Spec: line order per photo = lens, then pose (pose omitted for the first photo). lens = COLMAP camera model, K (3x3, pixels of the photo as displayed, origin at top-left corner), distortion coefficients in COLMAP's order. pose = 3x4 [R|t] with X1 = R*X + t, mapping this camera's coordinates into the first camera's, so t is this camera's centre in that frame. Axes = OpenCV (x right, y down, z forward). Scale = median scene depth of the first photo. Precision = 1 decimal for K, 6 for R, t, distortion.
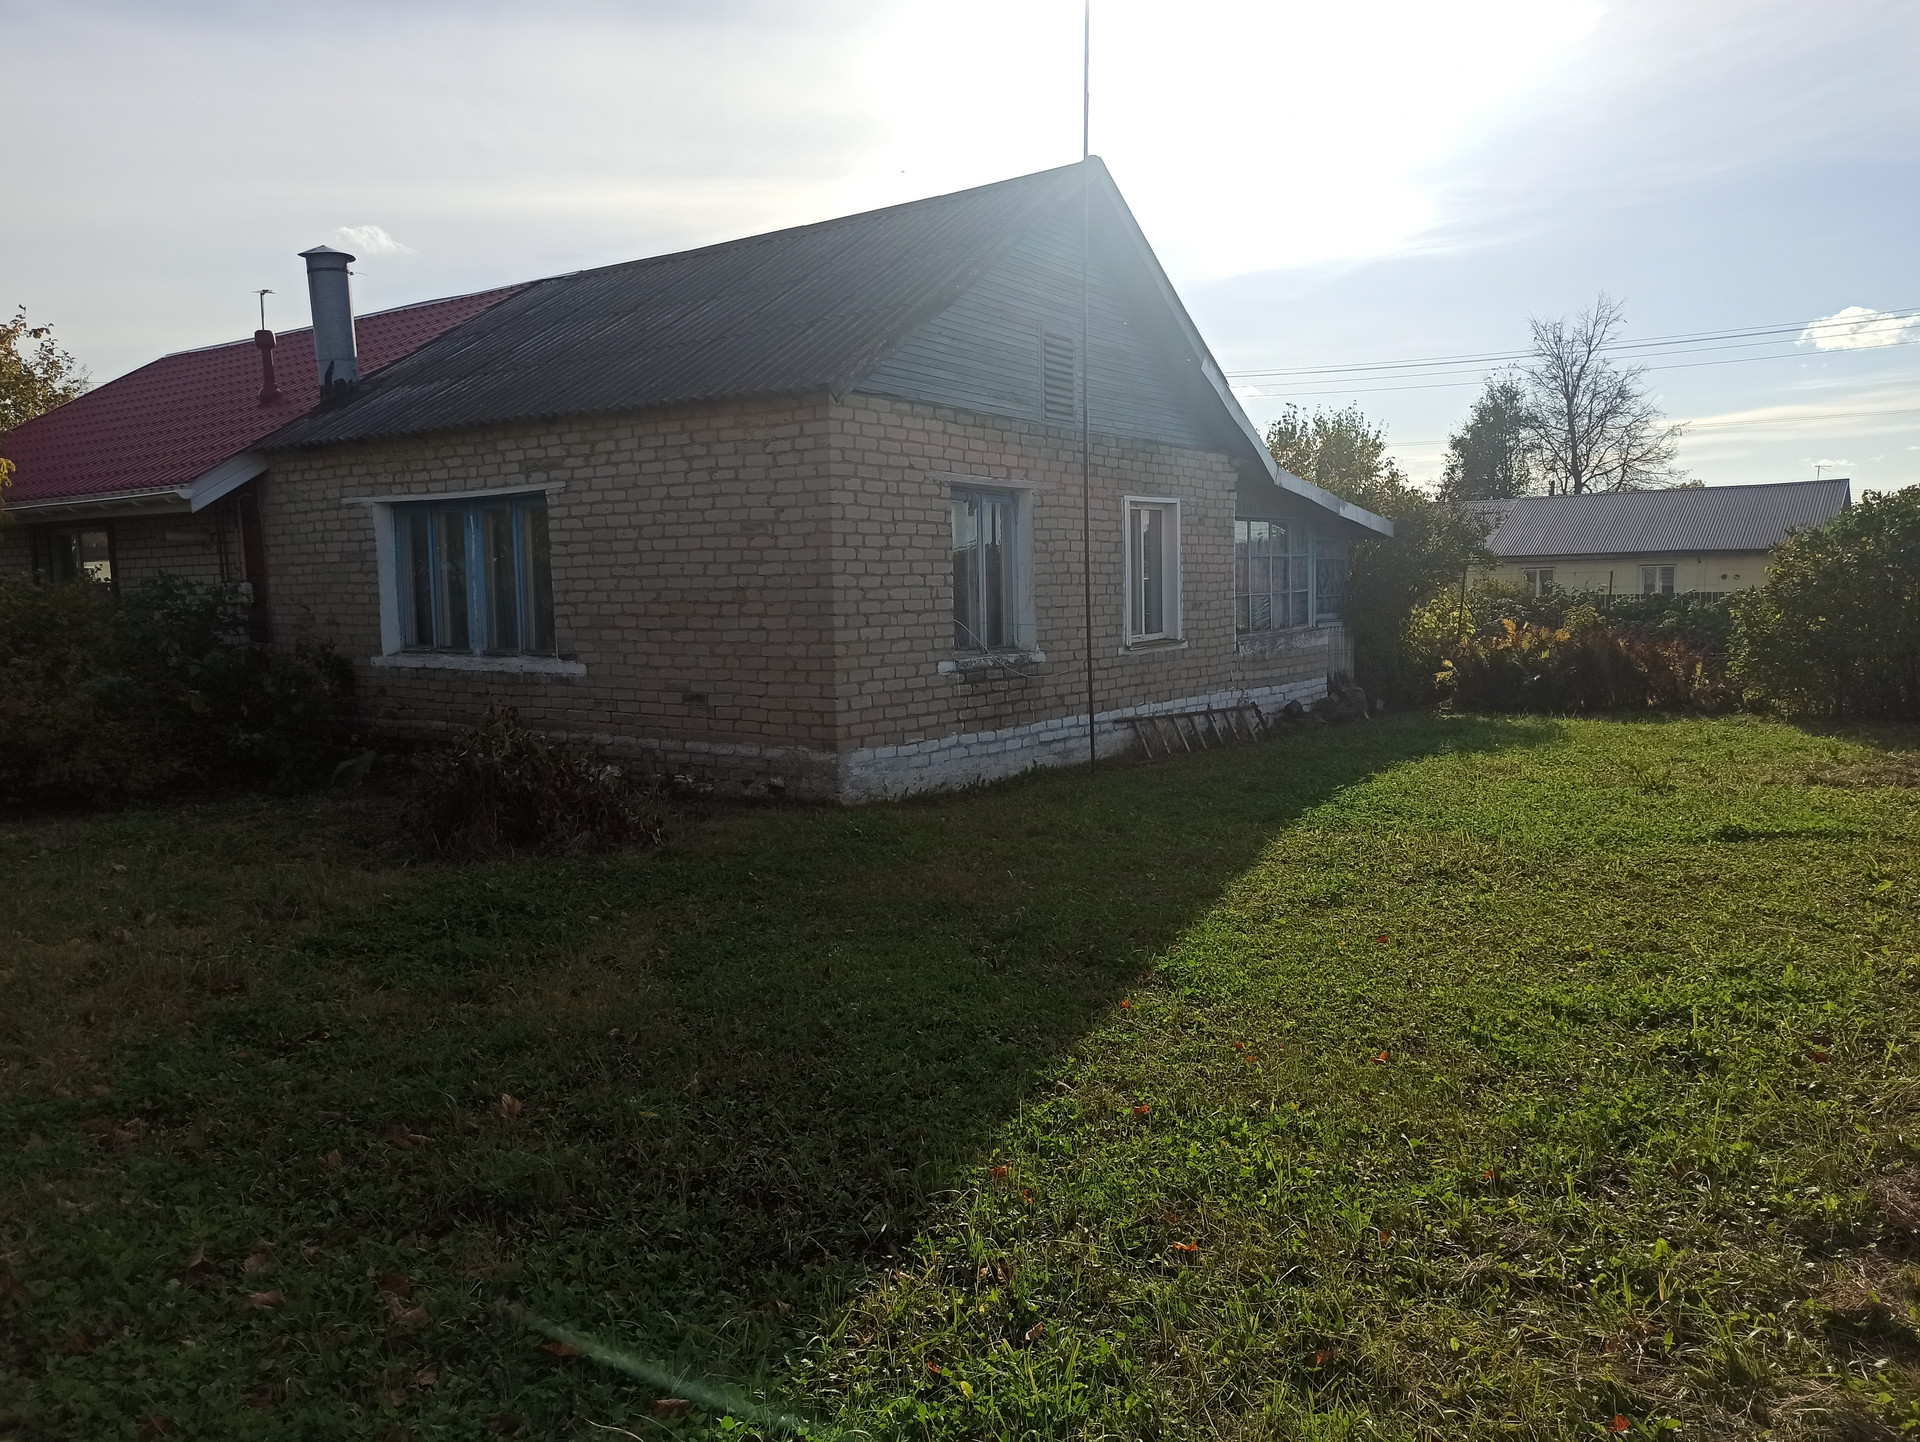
lens RADIAL K [[1410.6, 0, 965.3], [0, 1410.6, 719.0], [0, 0, 1]] dist [0.055875, -0.050253]
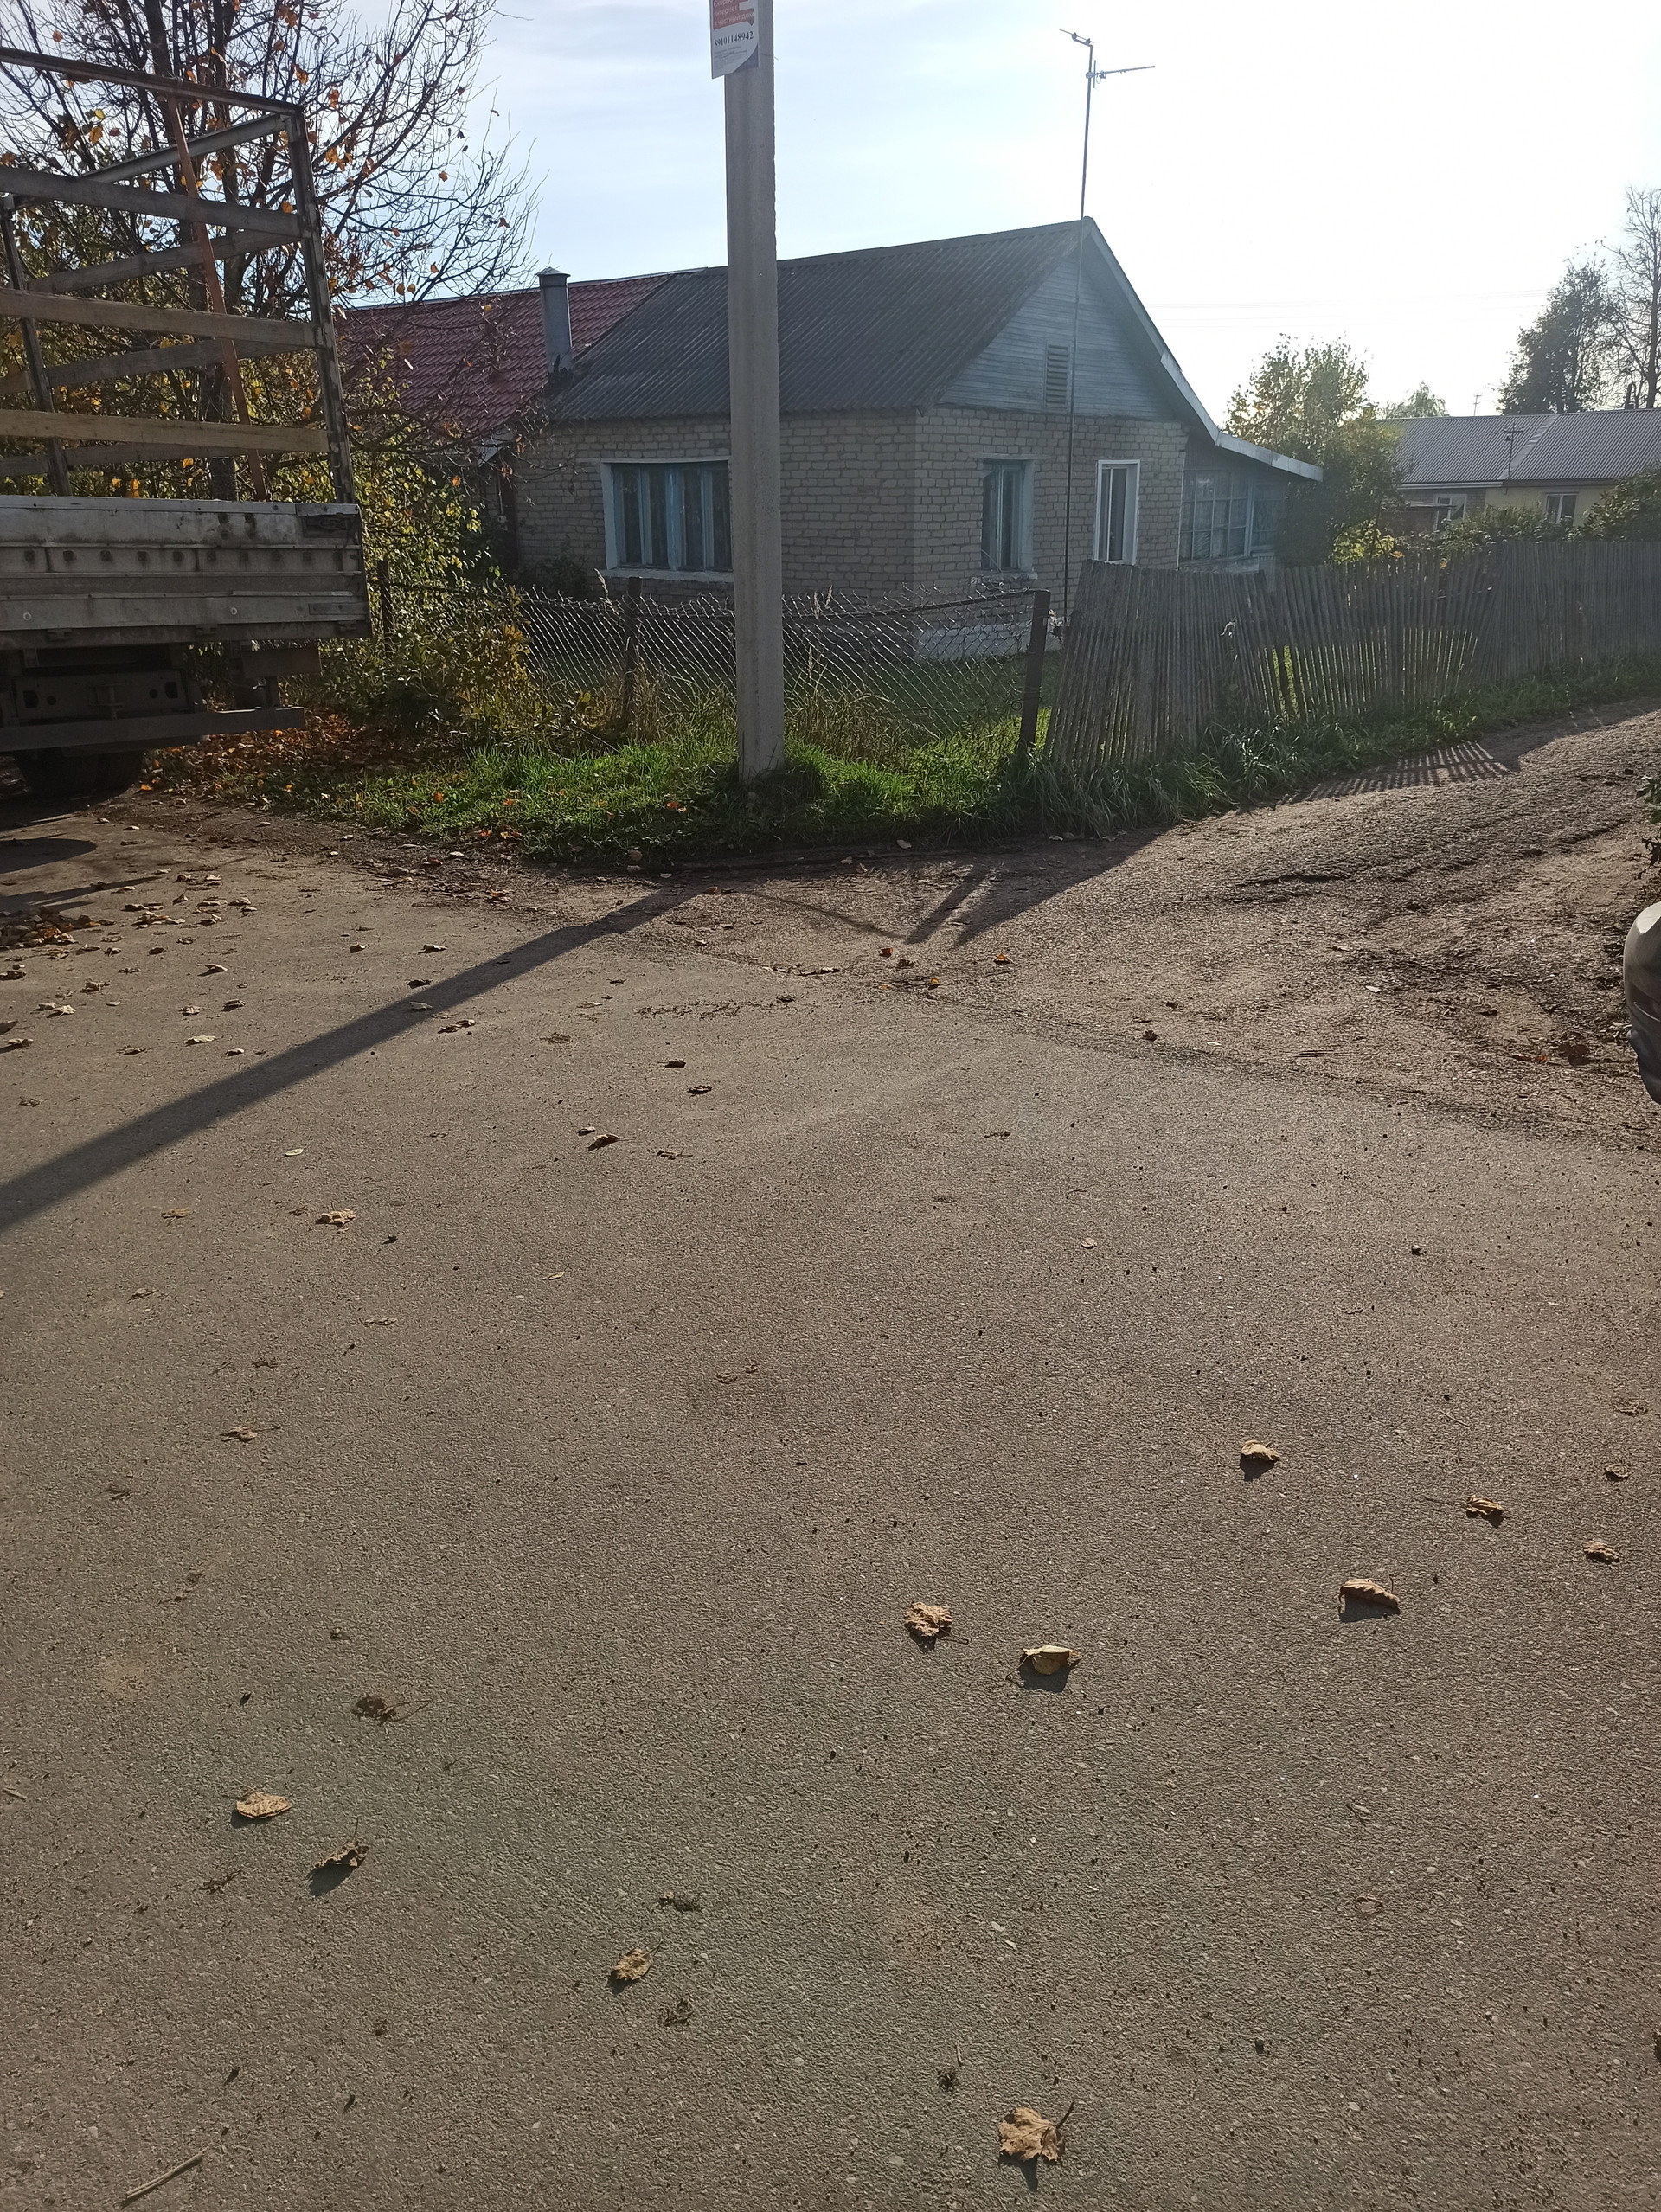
lens RADIAL K [[1625.2, 0, 843.8], [0, 1625.2, 1115.5], [0, 0, 1]] dist [0.055875, -0.050253]
pose [[0.997818, 0.033289, -0.057013, -0.036550], [-0.017004, 0.964019, 0.265289, 0.058997], [0.063792, -0.263740, 0.962482, -0.974445]]
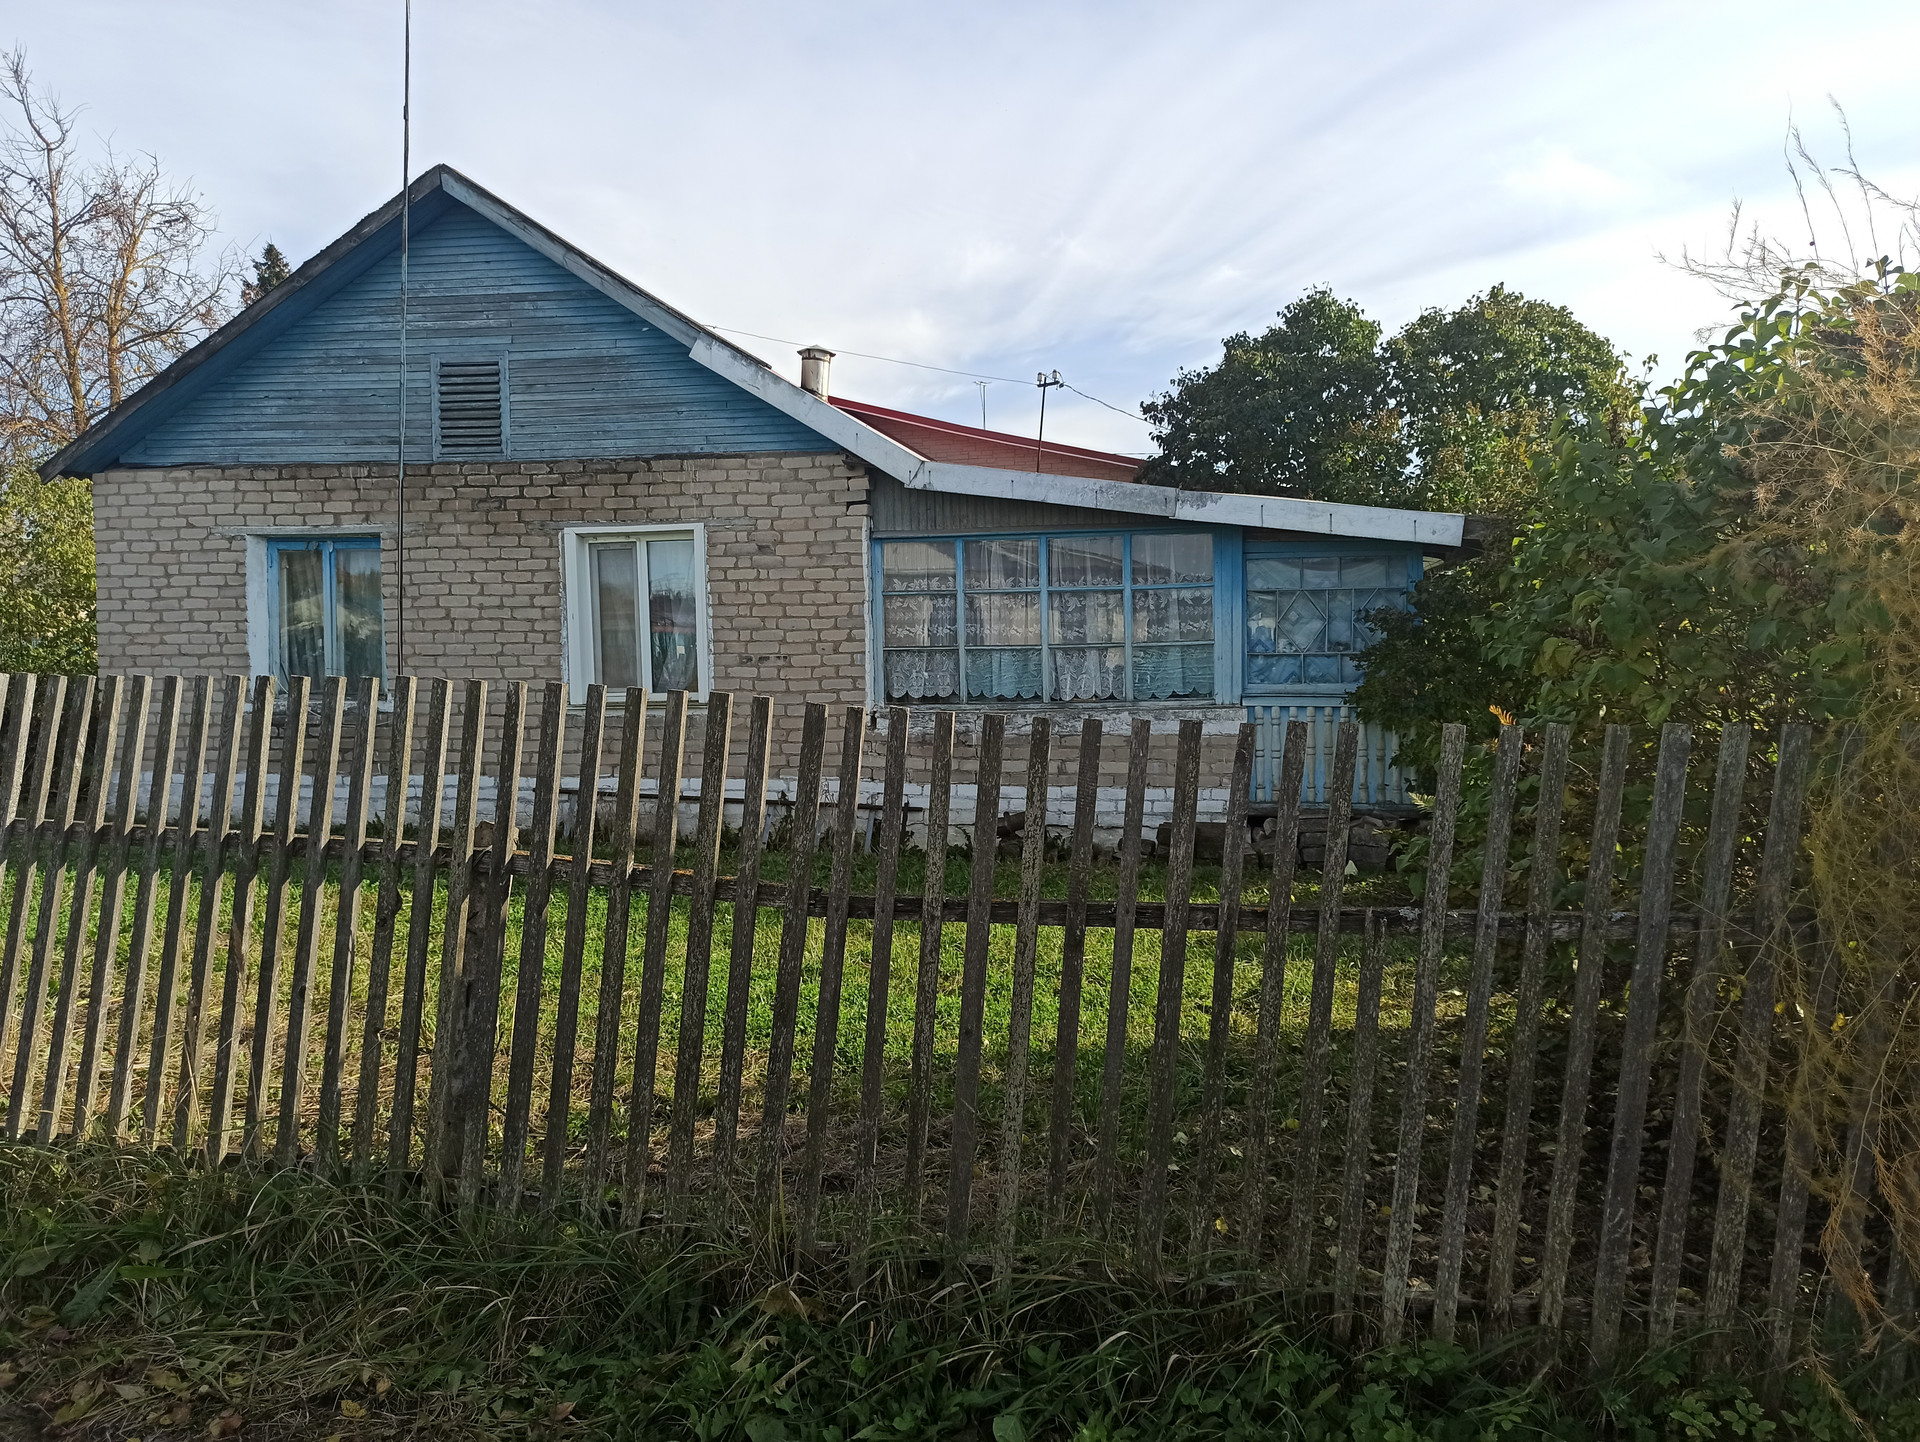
lens RADIAL K [[1410.6, 0, 942.1], [0, 1410.6, 703.5], [0, 0, 1]] dist [0.055875, -0.050253]
pose [[0.415187, 0.047156, -0.908513, 1.159249], [-0.087562, 0.996091, 0.011687, -0.096961], [0.905512, 0.074699, 0.417693, 1.006201]]
